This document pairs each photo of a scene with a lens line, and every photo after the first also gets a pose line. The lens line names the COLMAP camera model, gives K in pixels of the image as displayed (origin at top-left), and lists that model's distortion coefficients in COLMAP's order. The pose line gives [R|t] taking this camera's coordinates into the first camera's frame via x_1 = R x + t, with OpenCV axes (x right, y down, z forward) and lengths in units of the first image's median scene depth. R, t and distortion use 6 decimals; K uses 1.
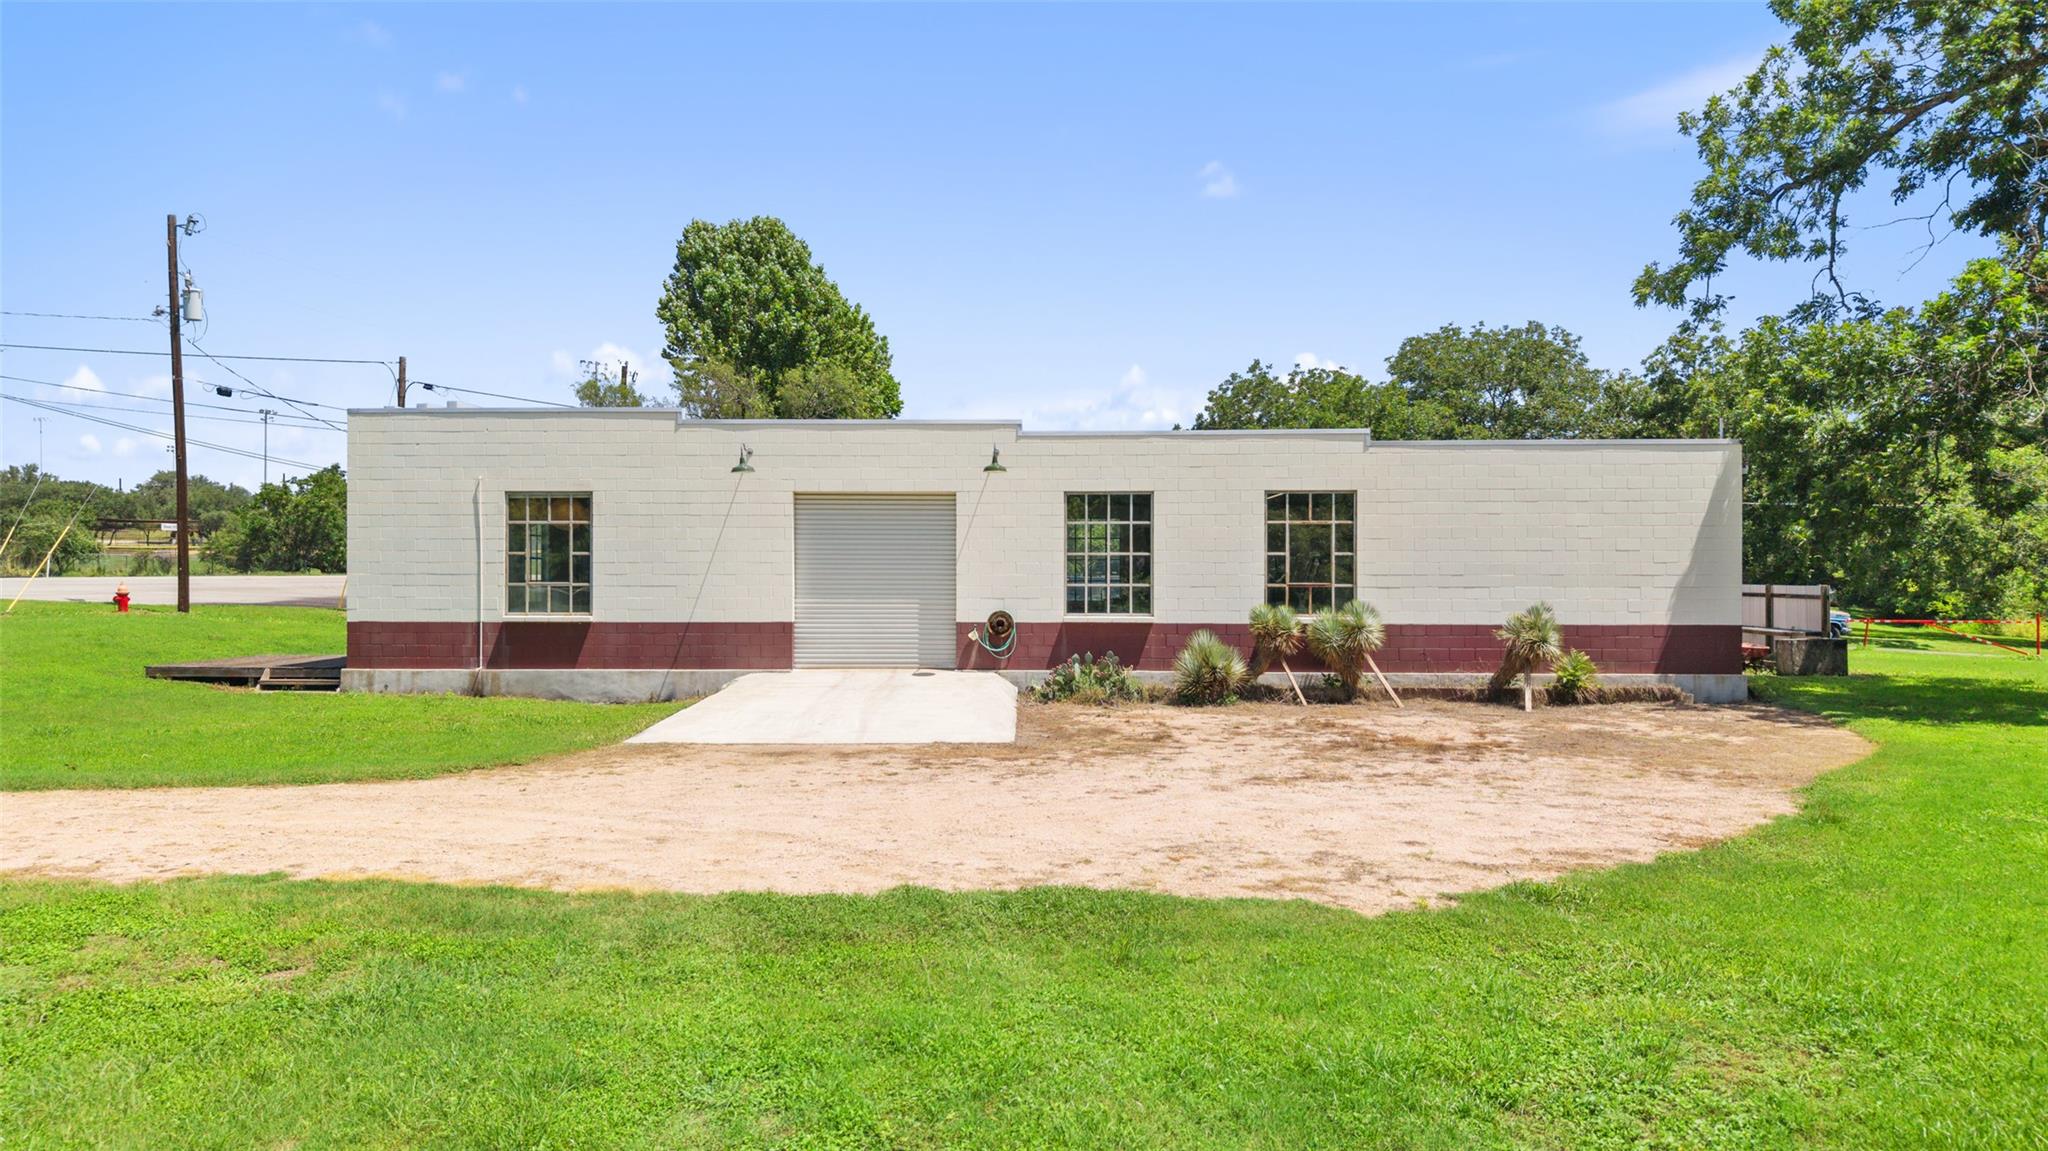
lens RADIAL K [[1377.9, 0, 1065.6], [0, 1377.9, 564.5], [0, 0, 1]] dist [0.037025, -0.013591]
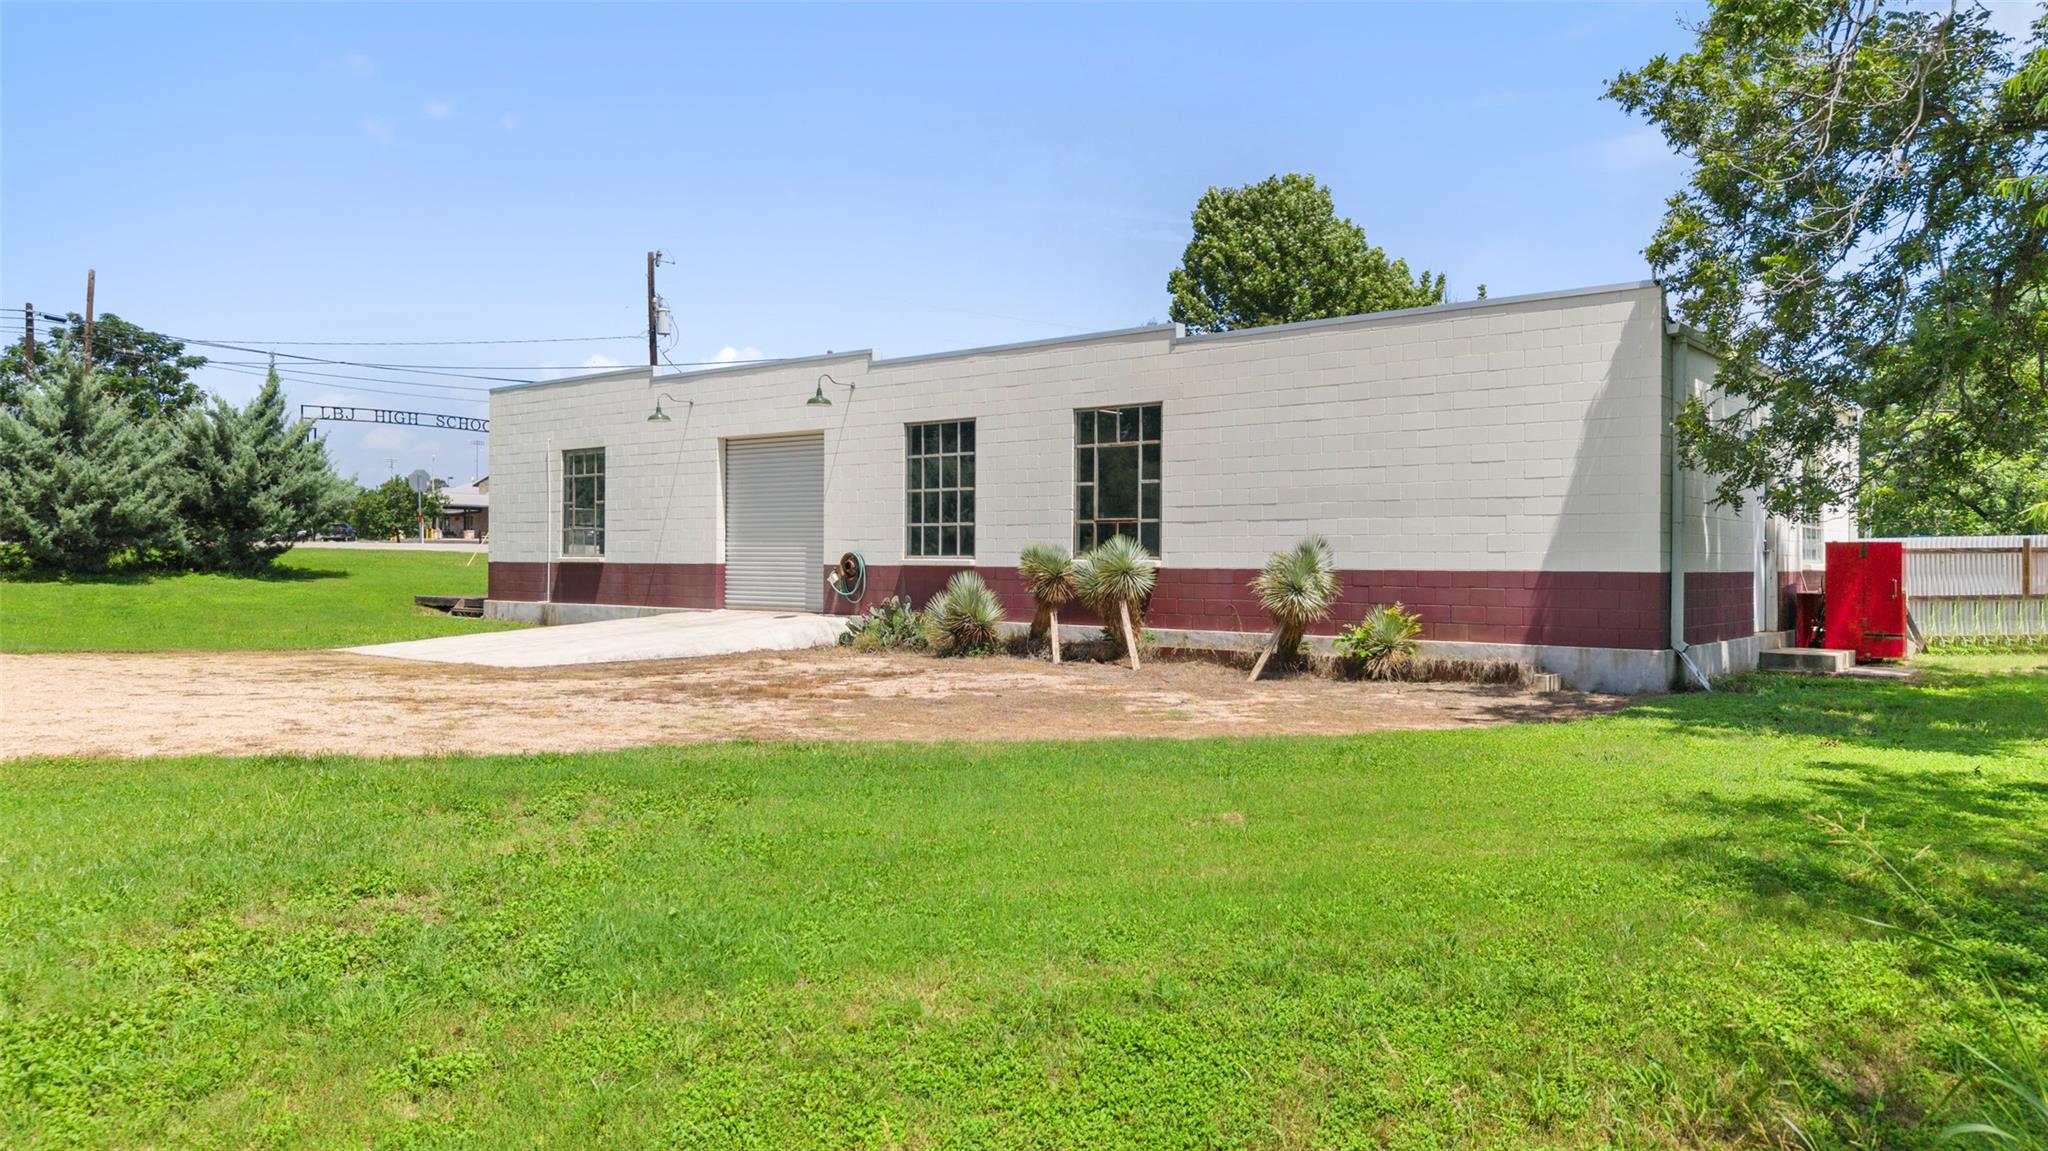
lens RADIAL K [[1377.9, 0, 1022.7], [0, 1377.9, 577.9], [0, 0, 1]] dist [0.037025, -0.013591]
pose [[0.806246, 0.011748, -0.591464, 0.608107], [0.000686, 0.999784, 0.020795, 0.031345], [0.591580, -0.017172, 0.806063, 0.304530]]
